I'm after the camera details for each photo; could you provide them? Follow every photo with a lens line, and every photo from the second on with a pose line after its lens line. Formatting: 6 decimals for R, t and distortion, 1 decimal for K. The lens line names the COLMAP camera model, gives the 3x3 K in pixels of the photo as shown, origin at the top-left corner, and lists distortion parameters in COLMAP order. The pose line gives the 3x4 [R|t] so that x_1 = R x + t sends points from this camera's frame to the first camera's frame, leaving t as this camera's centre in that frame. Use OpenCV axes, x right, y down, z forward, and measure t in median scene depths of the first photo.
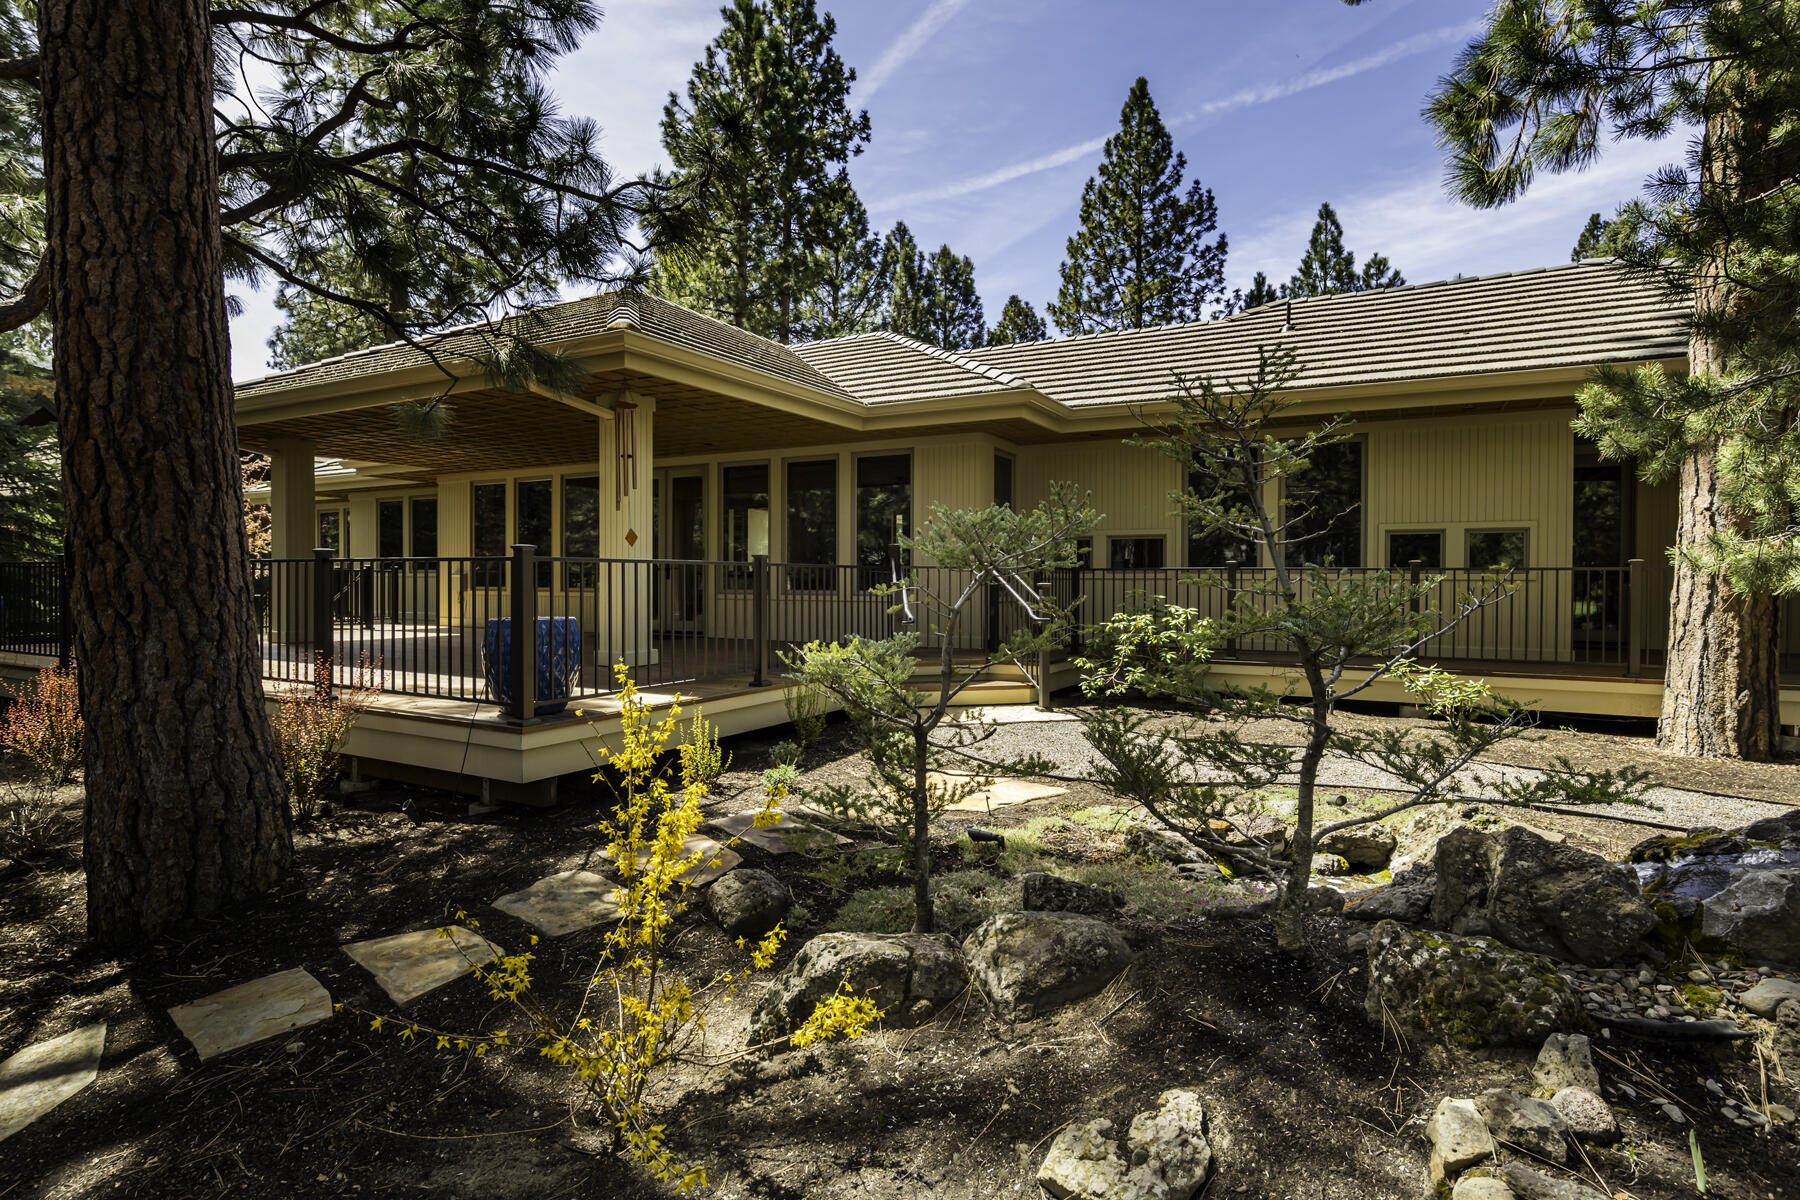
lens RADIAL K [[926.4, 0, 900.0], [0, 926.4, 600.0], [0, 0, 1]] dist [0.000298, 0.000344]
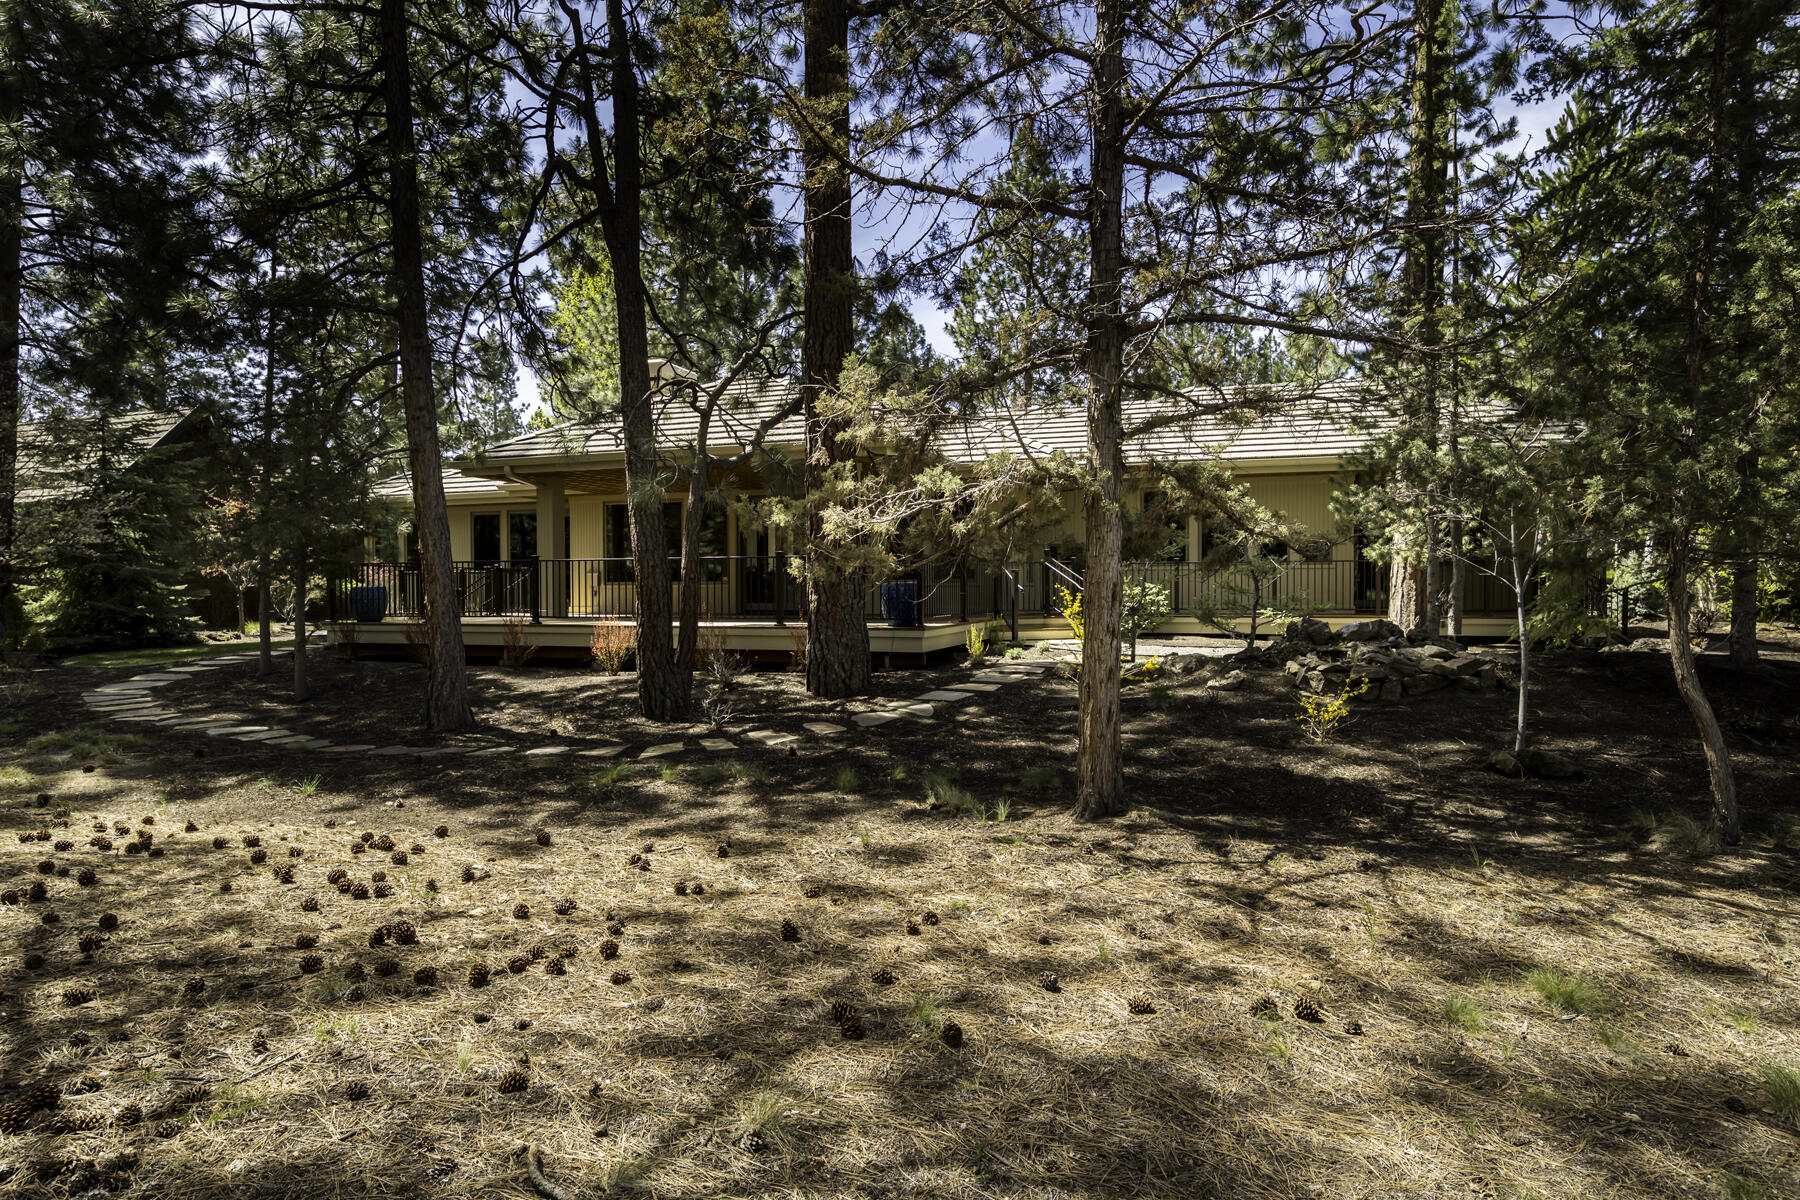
lens RADIAL K [[1078.2, 0, 900.0], [0, 1078.2, 600.0], [0, 0, 1]] dist [-0.000660, -0.000159]
pose [[0.984036, -0.007635, 0.177806, -0.320577], [0.010443, 0.999835, -0.014862, 0.037937], [-0.177663, 0.016482, 0.983953, -0.558263]]
